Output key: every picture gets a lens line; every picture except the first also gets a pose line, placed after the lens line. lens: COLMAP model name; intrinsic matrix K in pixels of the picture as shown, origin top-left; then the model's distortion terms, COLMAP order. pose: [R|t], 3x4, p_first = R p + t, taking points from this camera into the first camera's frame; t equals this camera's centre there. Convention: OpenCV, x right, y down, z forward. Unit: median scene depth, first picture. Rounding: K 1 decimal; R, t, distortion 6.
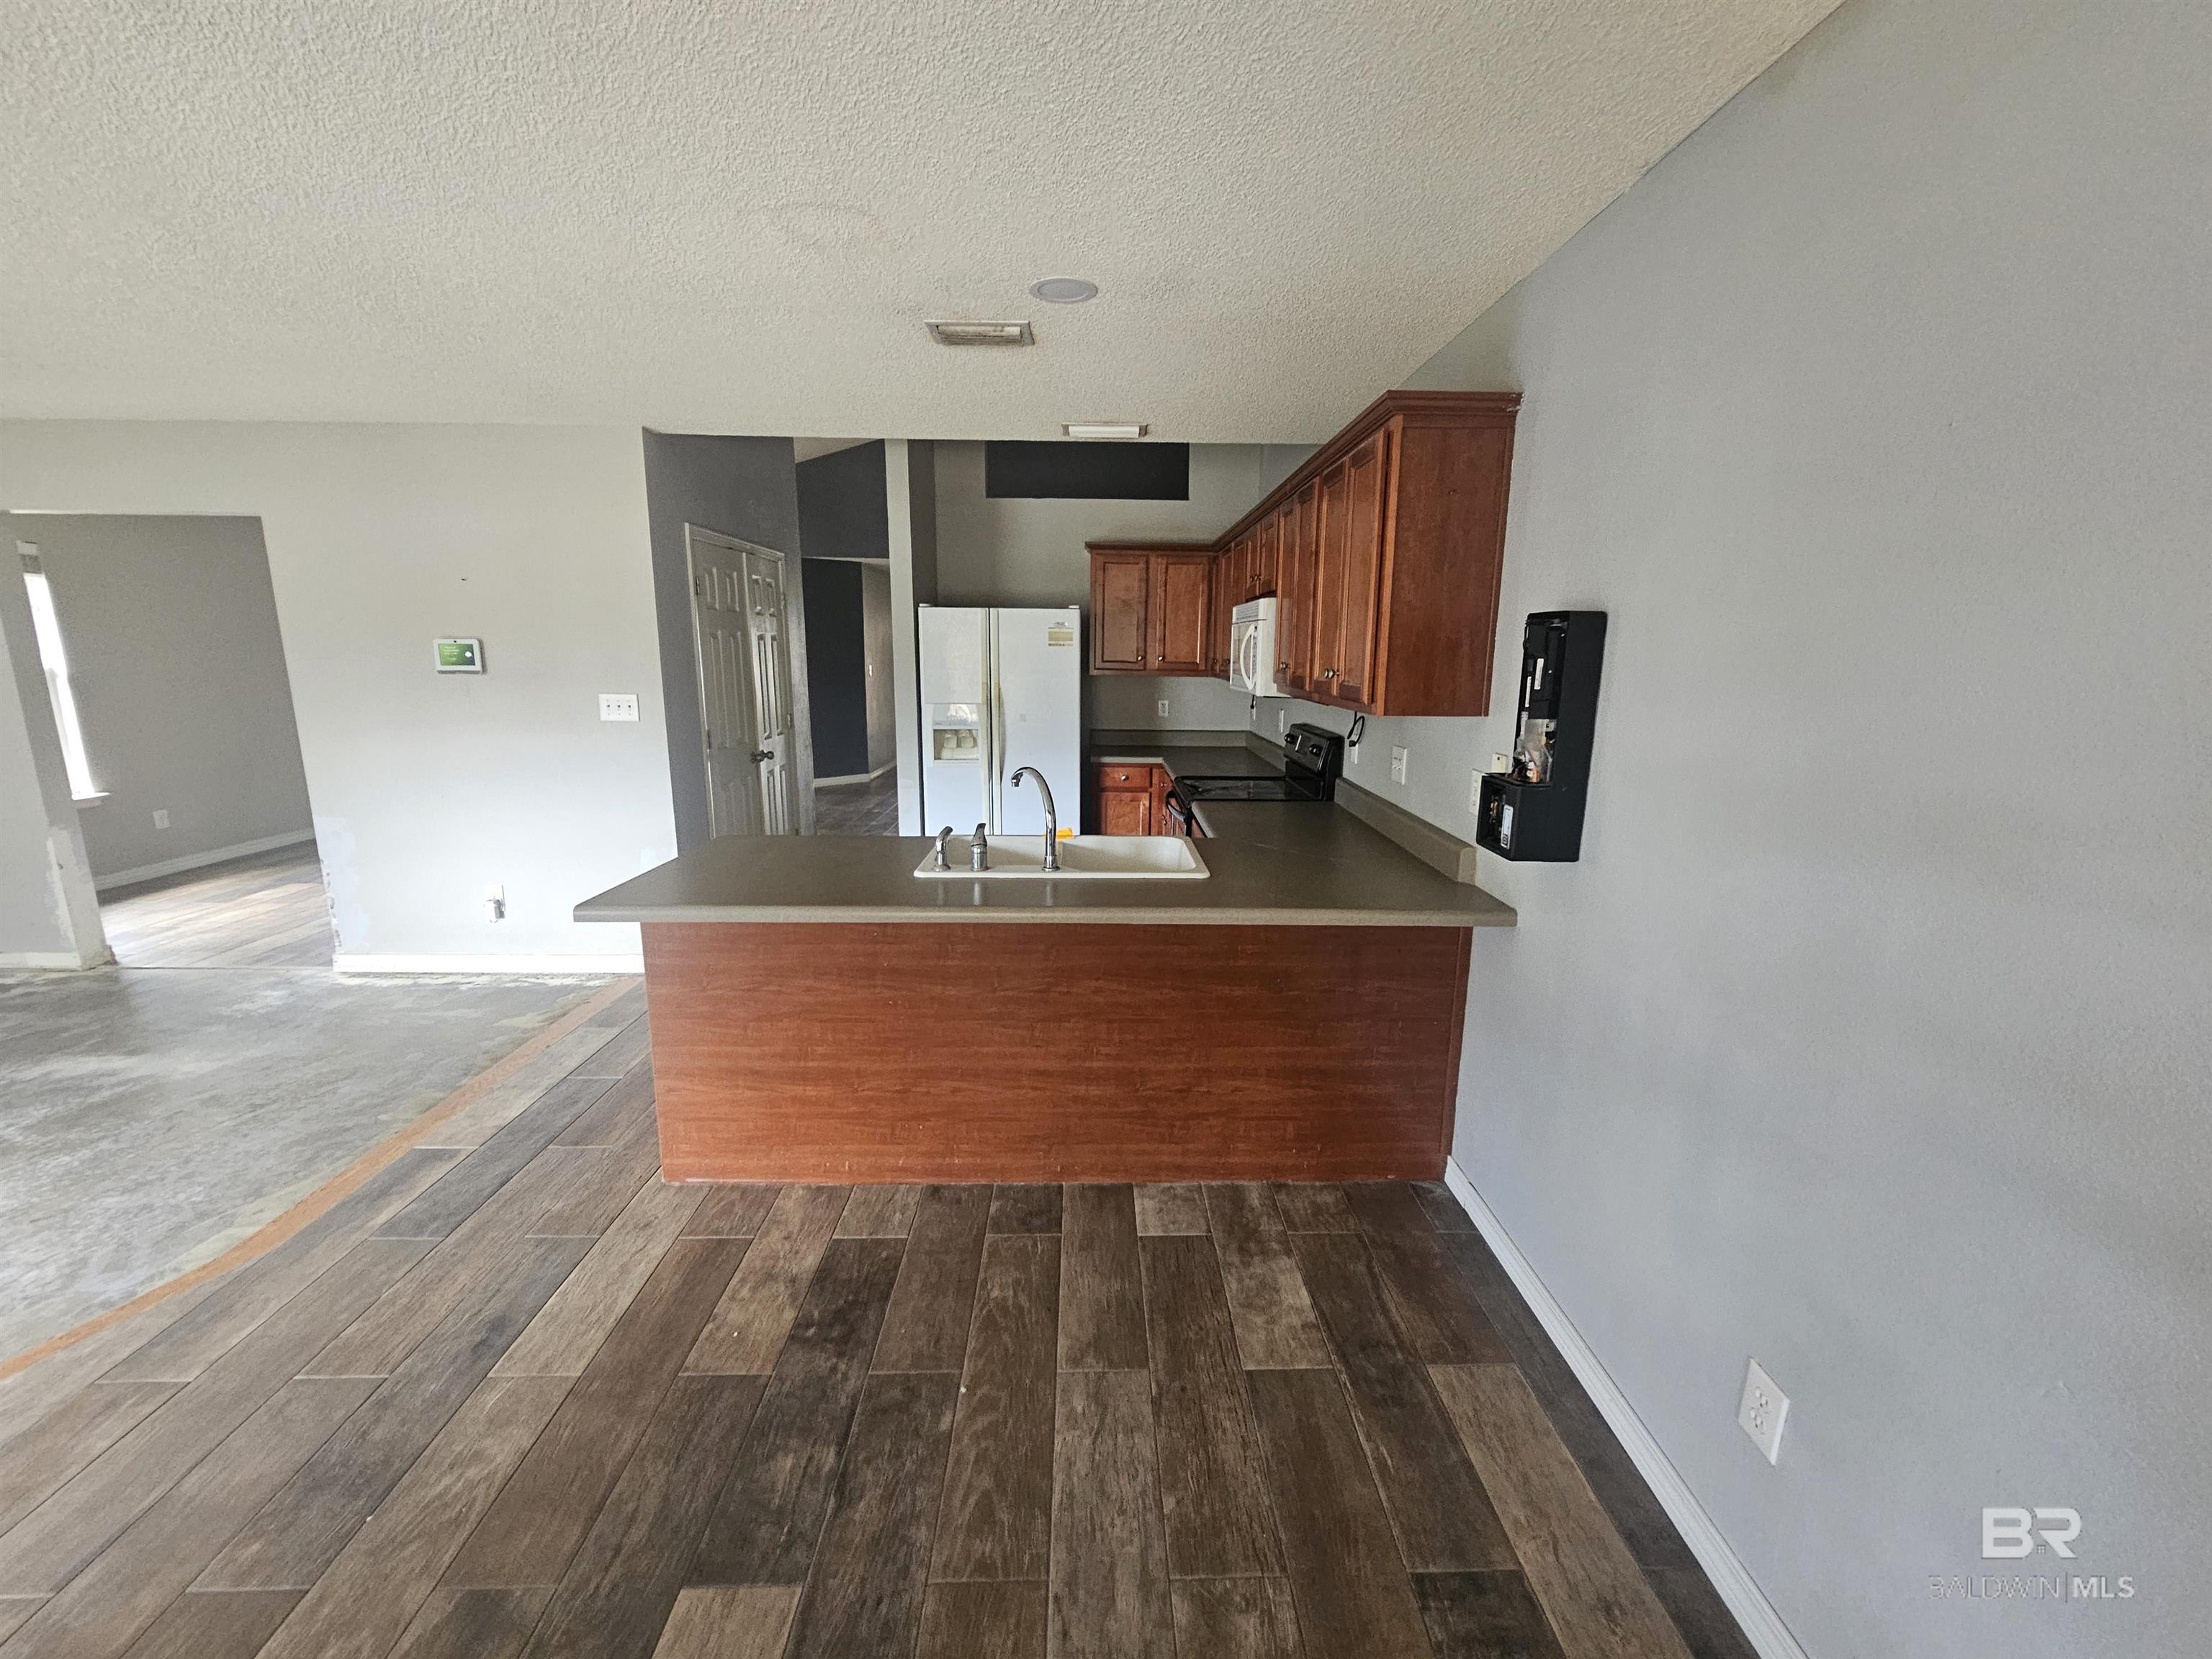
lens RADIAL K [[908.9, 0, 1114.2], [0, 908.9, 832.0], [0, 0, 1]] dist [-0.002030, 0.001131]
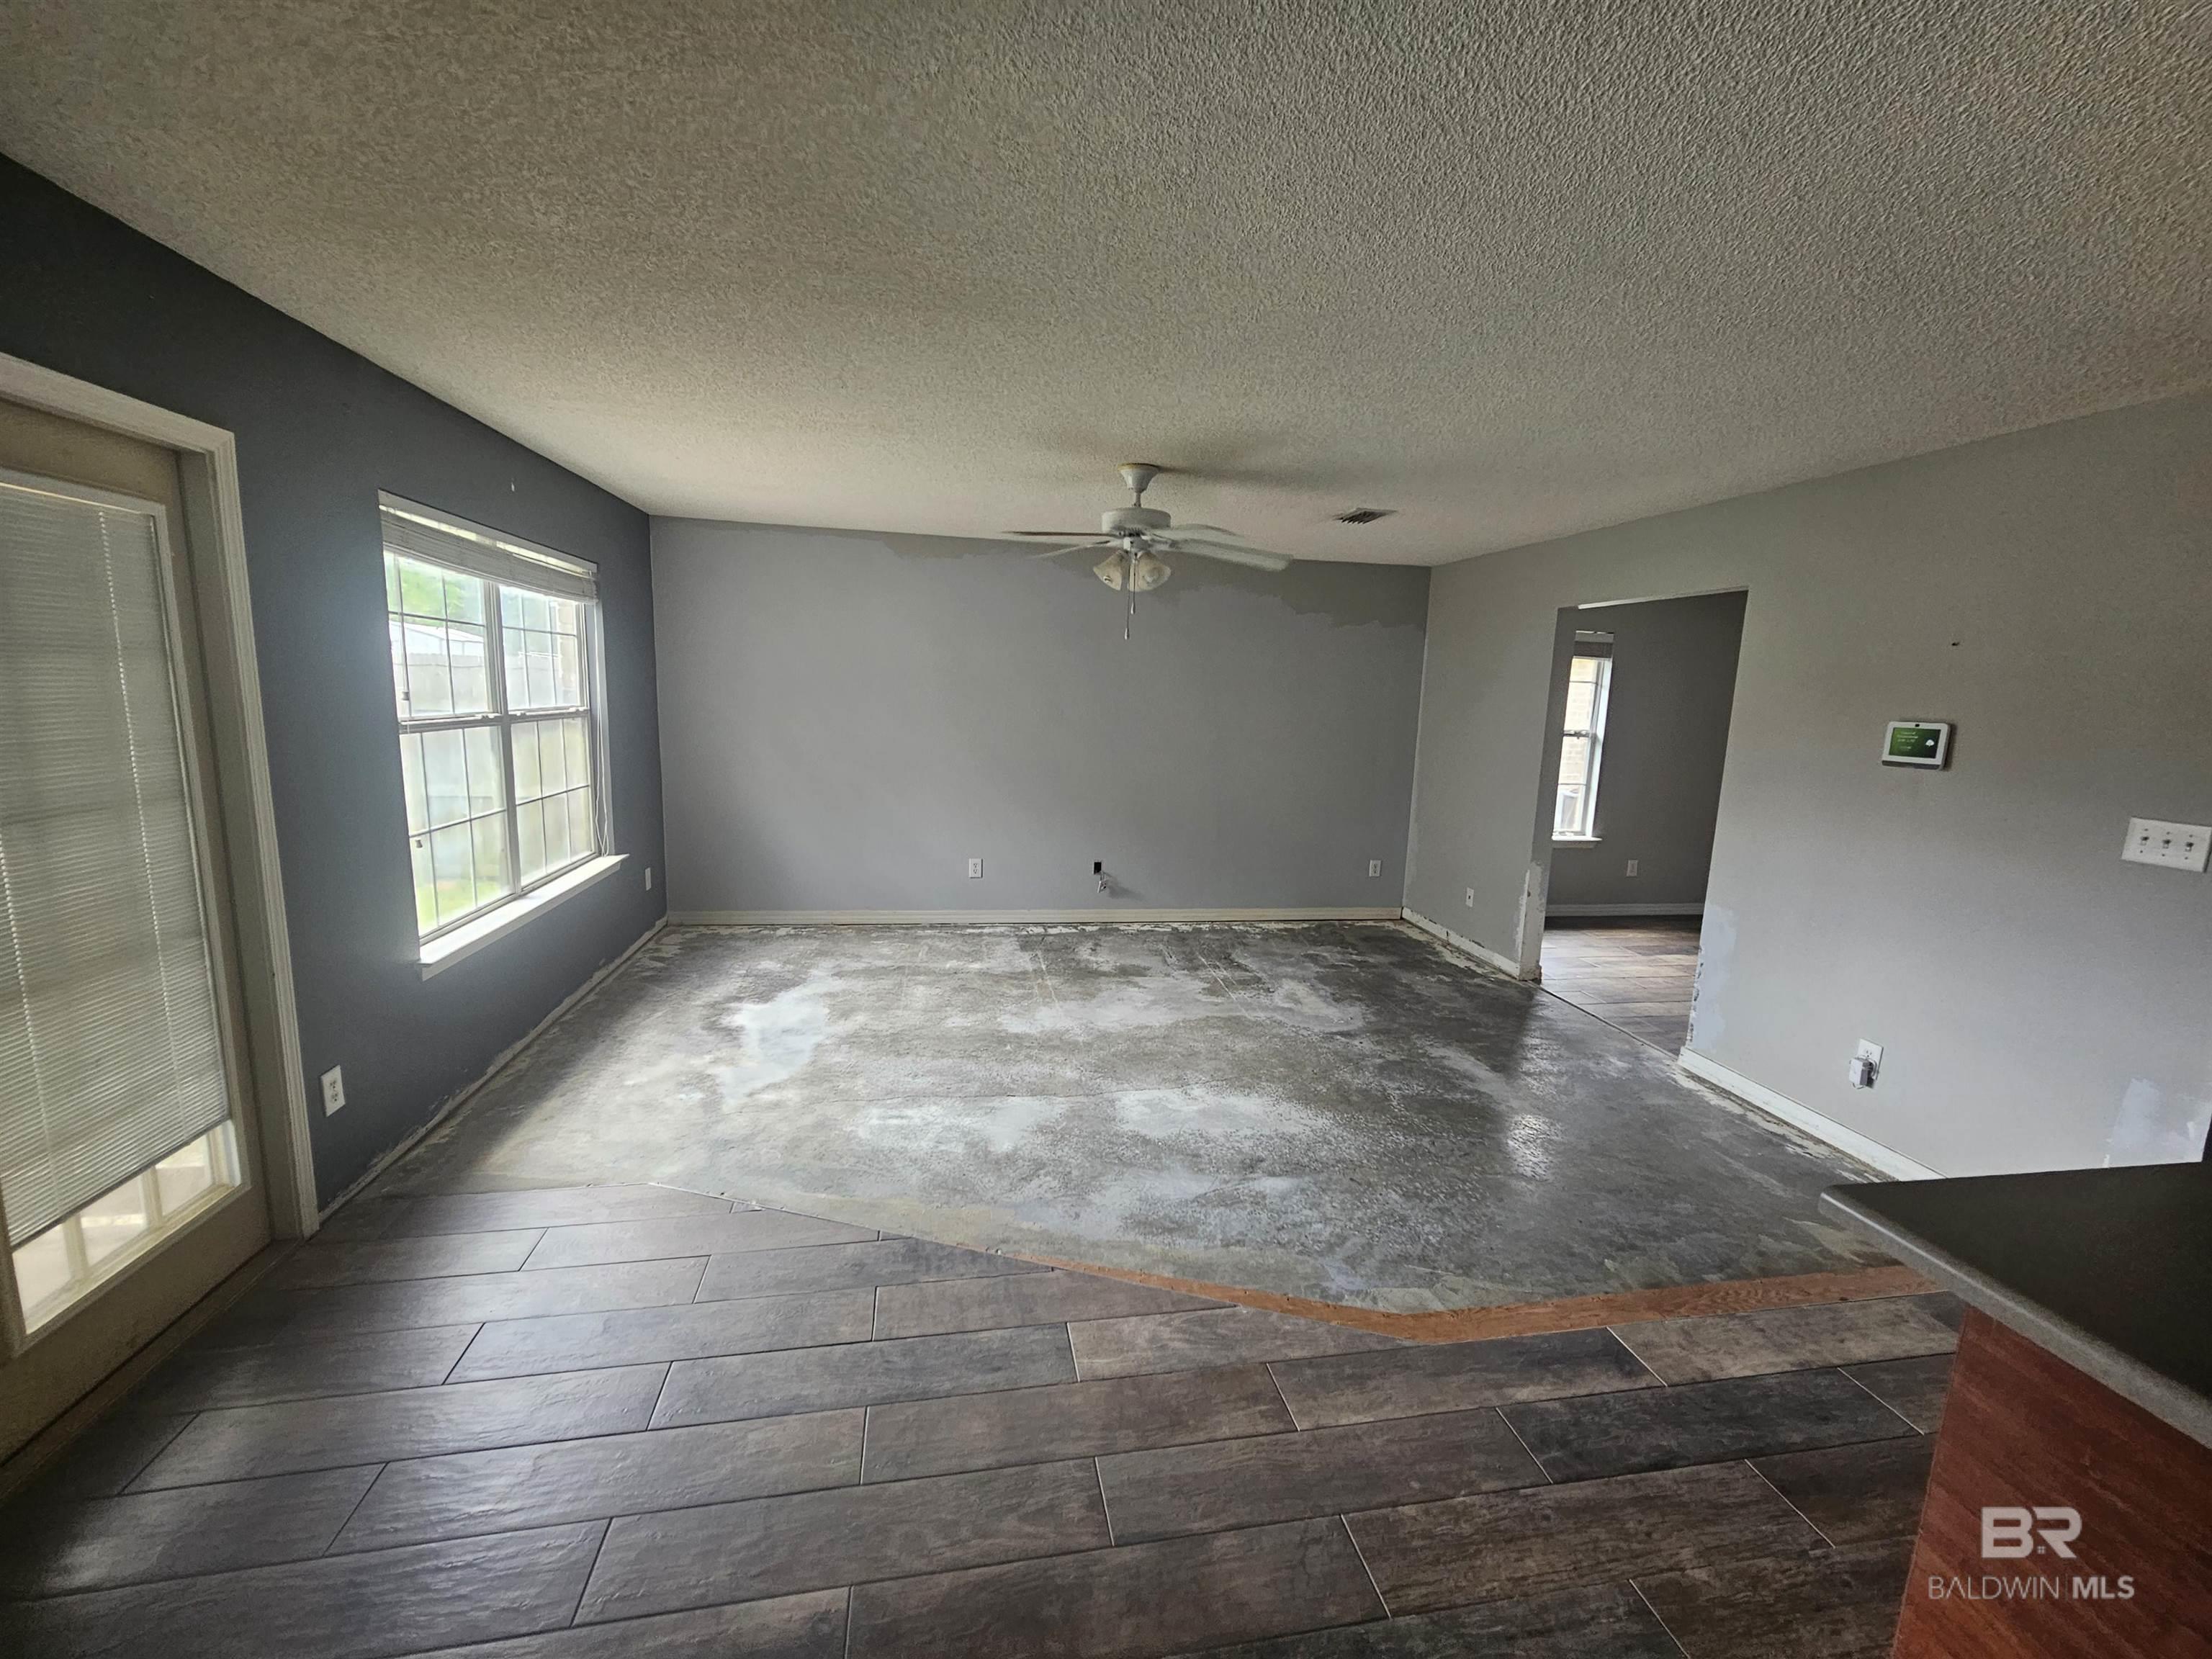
lens RADIAL K [[908.9, 0, 1114.2], [0, 908.9, 832.0], [0, 0, 1]] dist [-0.002030, 0.001131]
pose [[0.159882, 0.152363, -0.975307, -0.093331], [-0.231393, 0.966273, 0.113019, -0.065088], [0.959633, 0.207609, 0.189745, 0.276628]]
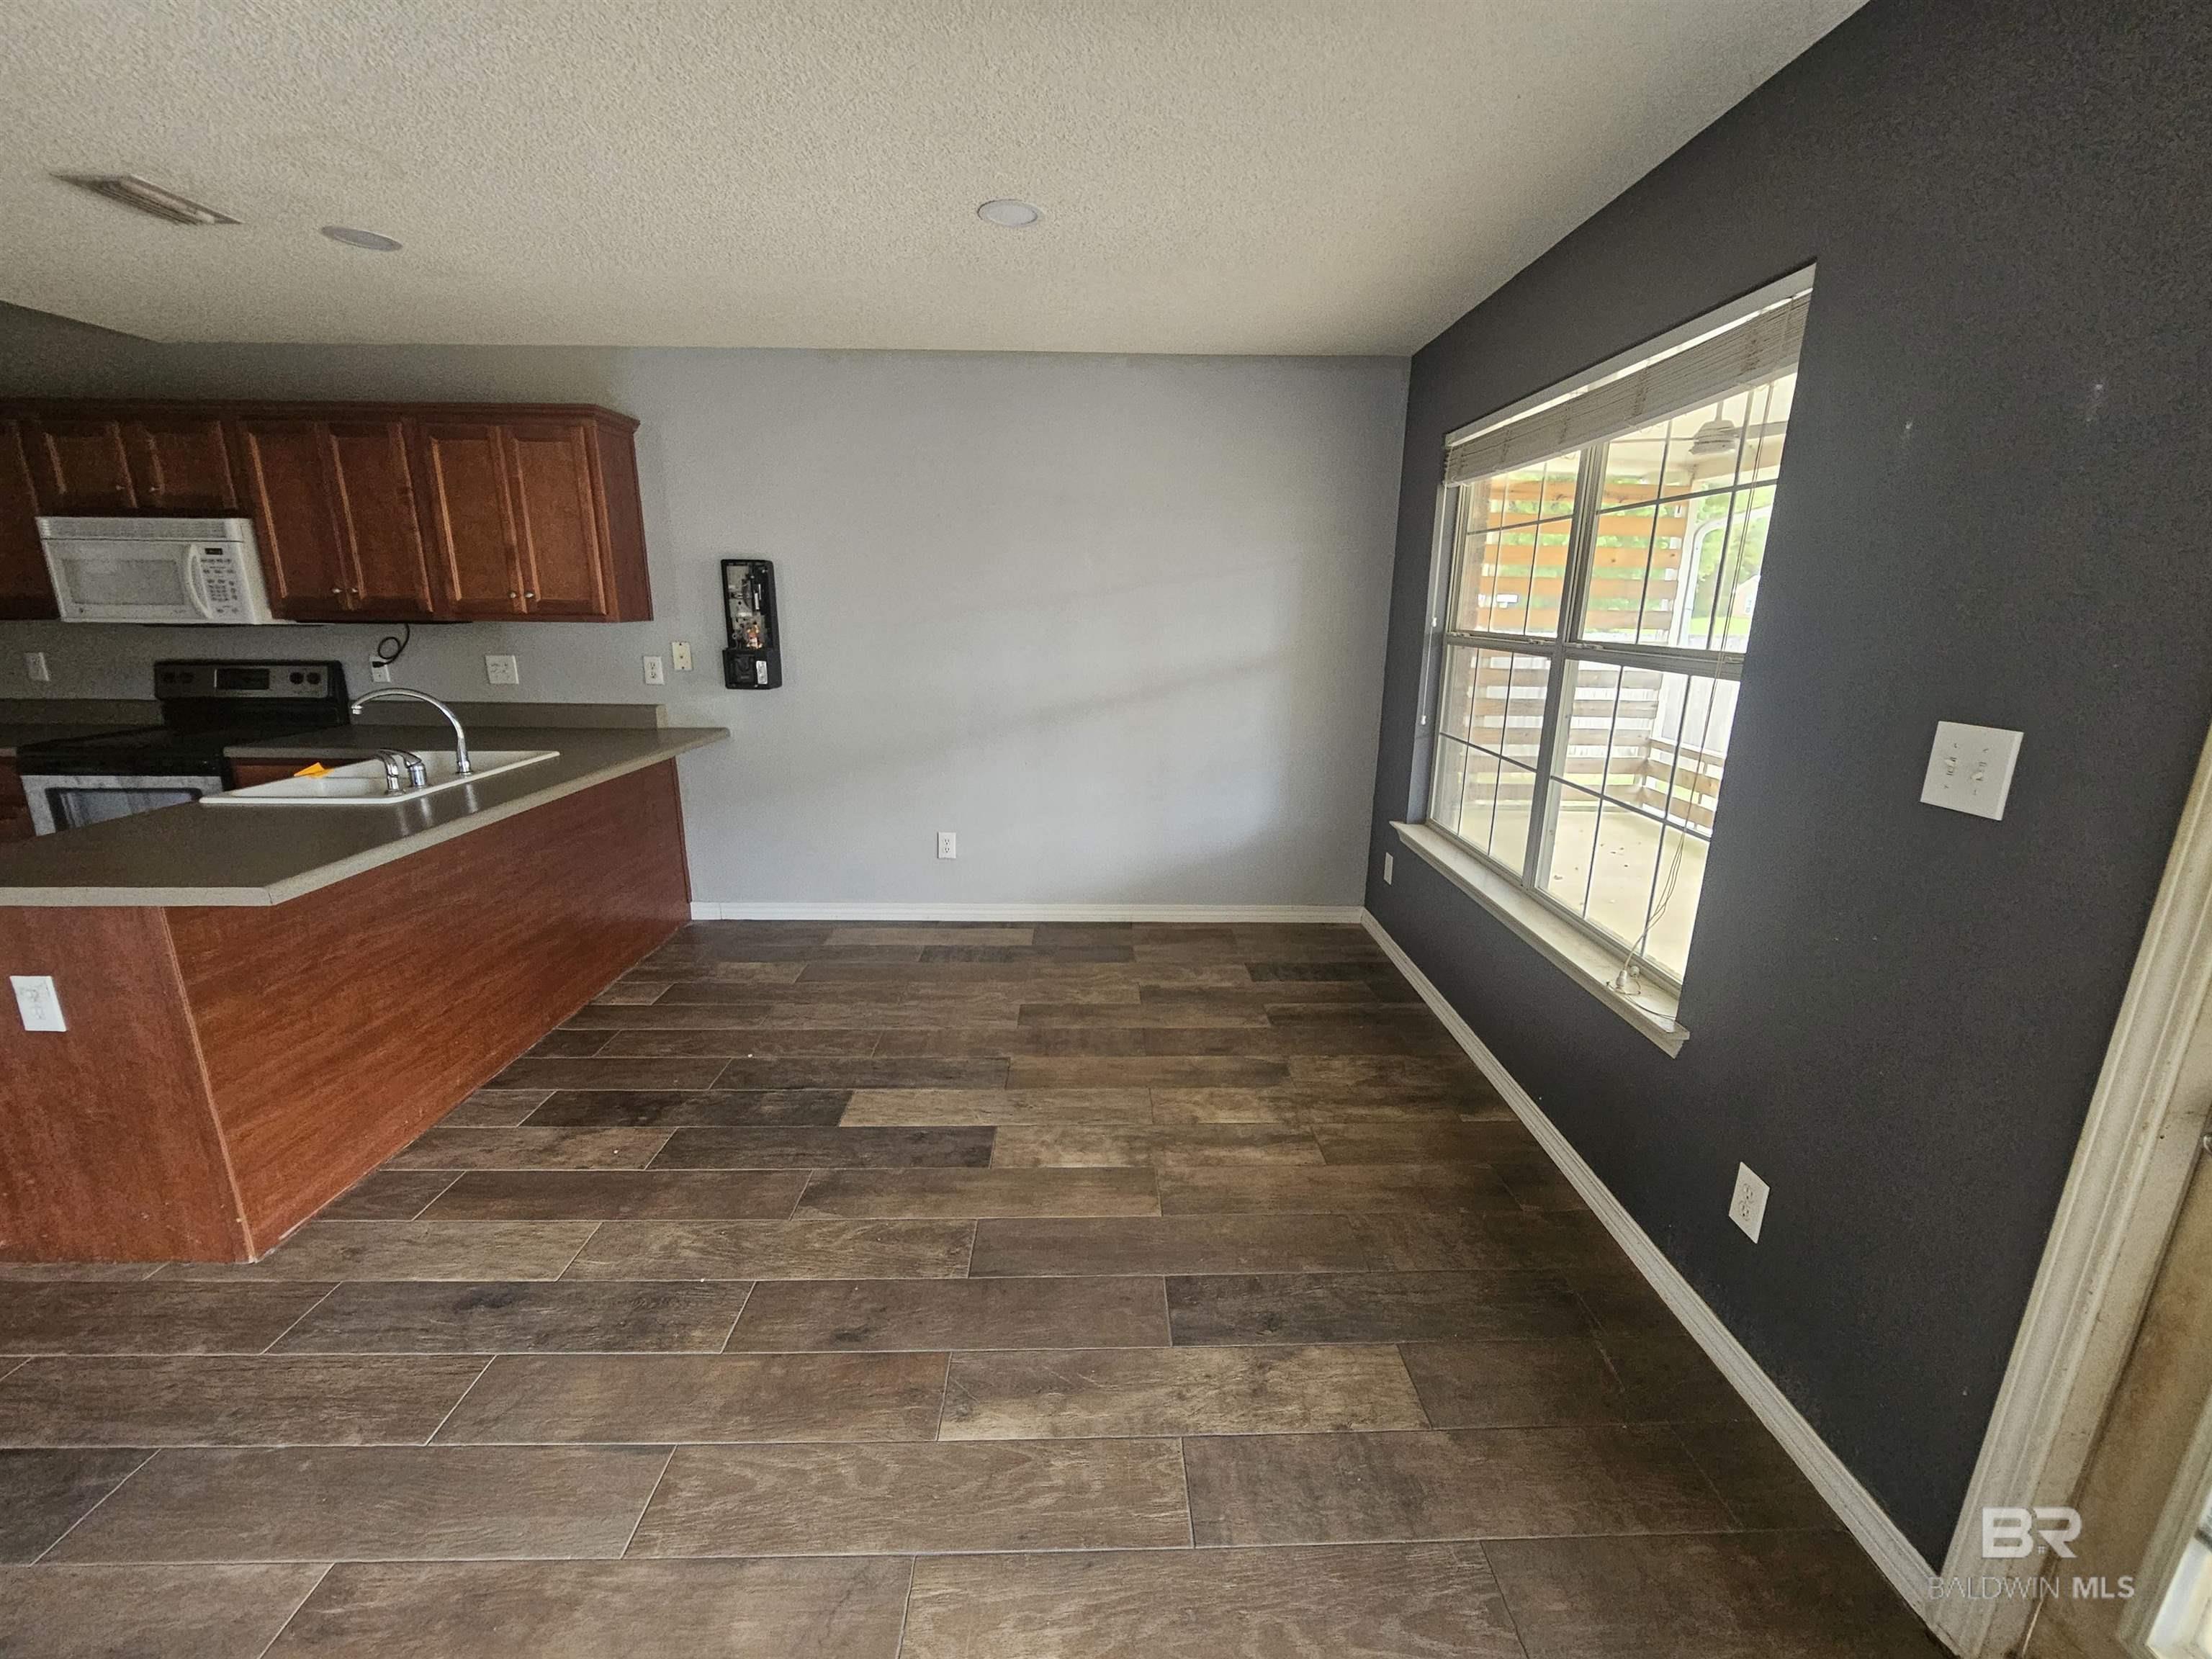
lens RADIAL K [[908.9, 0, 1114.2], [0, 908.9, 832.0], [0, 0, 1]] dist [-0.002030, 0.001131]
pose [[0.010256, -0.260876, 0.965318, -0.929596], [0.187960, 0.948664, 0.254379, -0.020968], [-0.982123, 0.178832, 0.058763, 0.128693]]
